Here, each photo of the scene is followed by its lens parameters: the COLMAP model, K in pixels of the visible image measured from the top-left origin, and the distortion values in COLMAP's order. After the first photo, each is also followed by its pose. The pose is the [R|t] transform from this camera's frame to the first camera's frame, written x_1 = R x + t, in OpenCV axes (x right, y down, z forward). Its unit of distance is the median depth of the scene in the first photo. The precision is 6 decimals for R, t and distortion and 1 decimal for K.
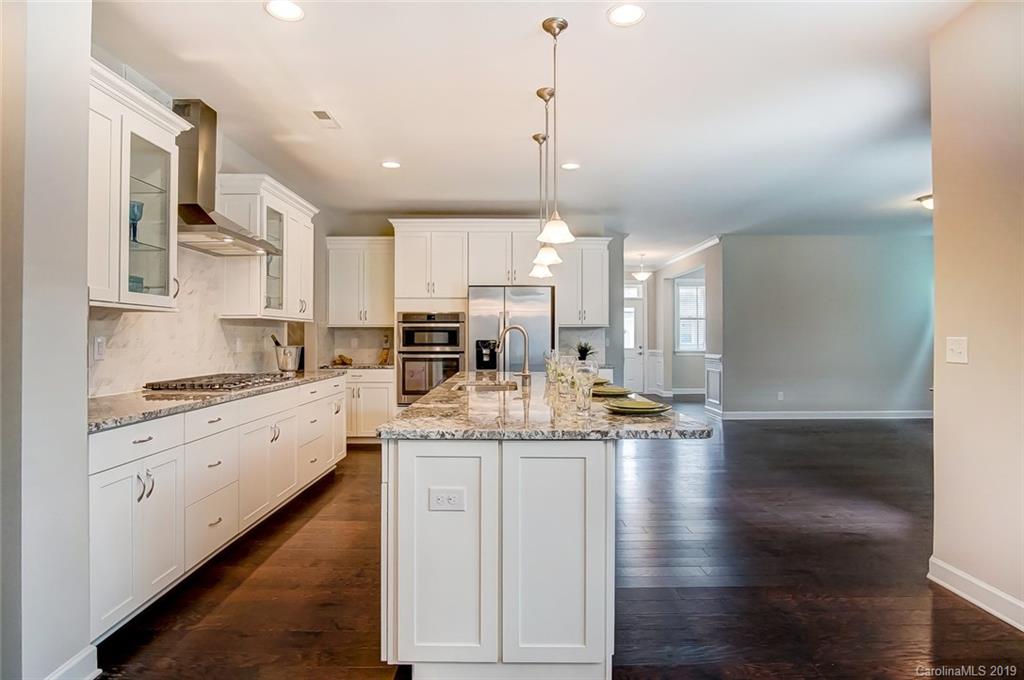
lens RADIAL K [[560.9, 0, 506.7], [0, 560.9, 329.9], [0, 0, 1]] dist [-0.022895, 0.004904]
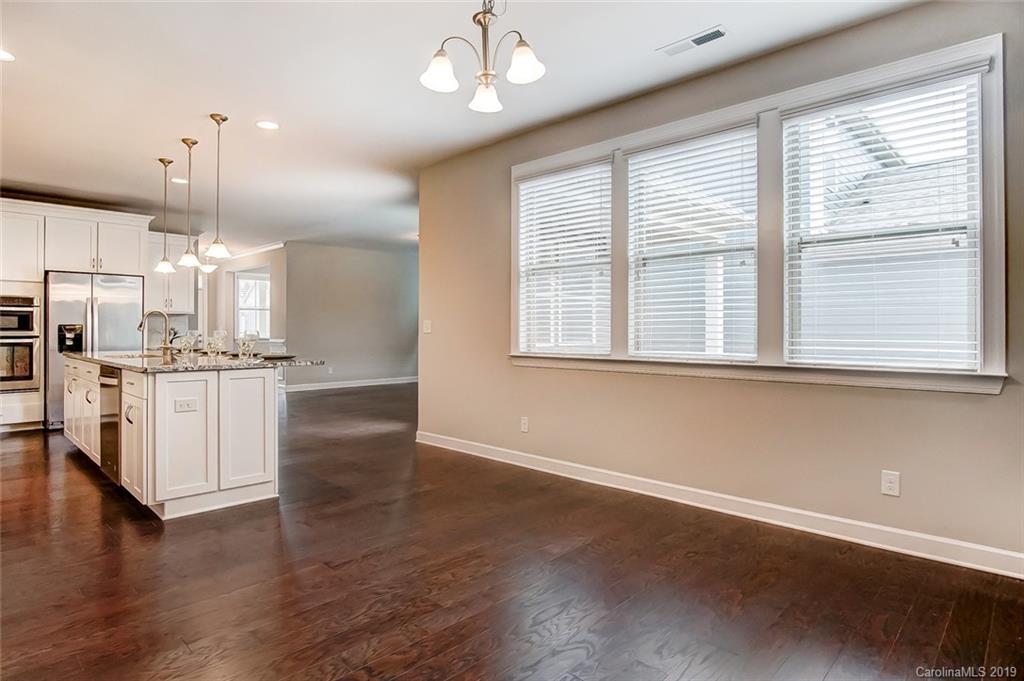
lens RADIAL K [[560.9, 0, 518.1], [0, 560.9, 331.1], [0, 0, 1]] dist [-0.022895, 0.004904]
pose [[0.694259, -0.002331, 0.719722, -0.197460], [-0.008987, 0.999889, 0.011908, 0.010965], [-0.719669, -0.014735, 0.694160, -0.301132]]
